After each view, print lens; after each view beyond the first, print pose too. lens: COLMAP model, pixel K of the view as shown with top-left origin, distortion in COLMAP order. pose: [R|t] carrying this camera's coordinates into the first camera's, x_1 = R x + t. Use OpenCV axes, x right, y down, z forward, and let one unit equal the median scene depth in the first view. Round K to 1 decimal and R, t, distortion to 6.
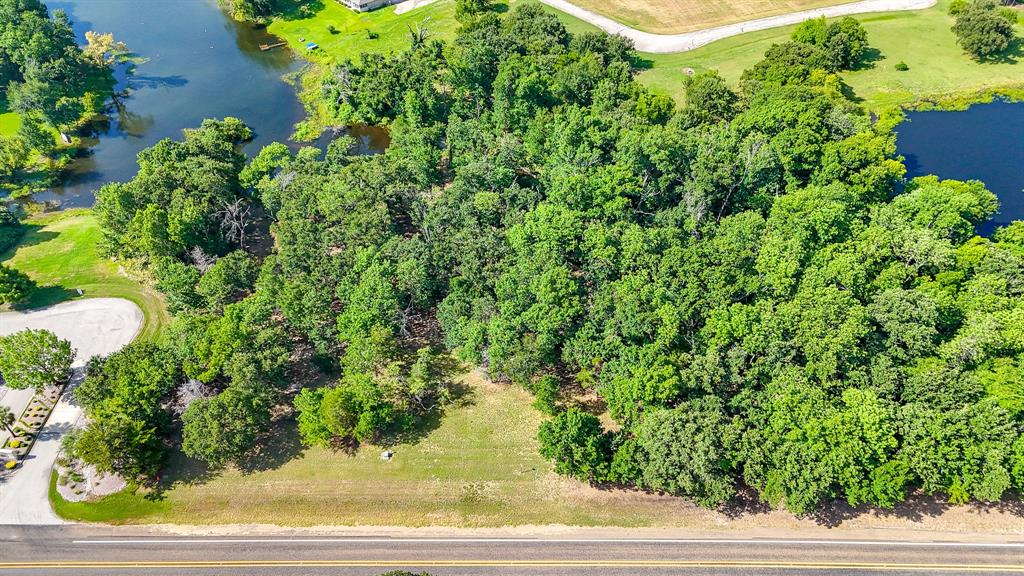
lens RADIAL K [[749.5, 0, 498.0], [0, 749.5, 235.4], [0, 0, 1]] dist [0.066325, -0.058927]
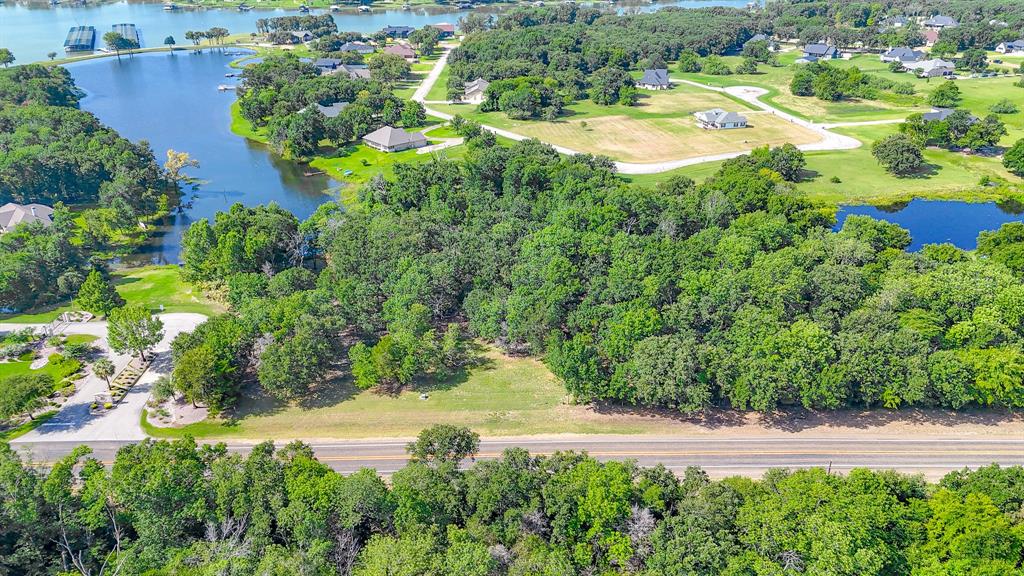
lens RADIAL K [[749.5, 0, 499.2], [0, 749.5, 259.1], [0, 0, 1]] dist [0.066325, -0.058927]
pose [[0.999897, 0.000327, 0.014331, -0.043390], [0.003758, 0.958806, -0.284036, 0.410173], [-0.013834, 0.284061, 0.958706, -0.205794]]
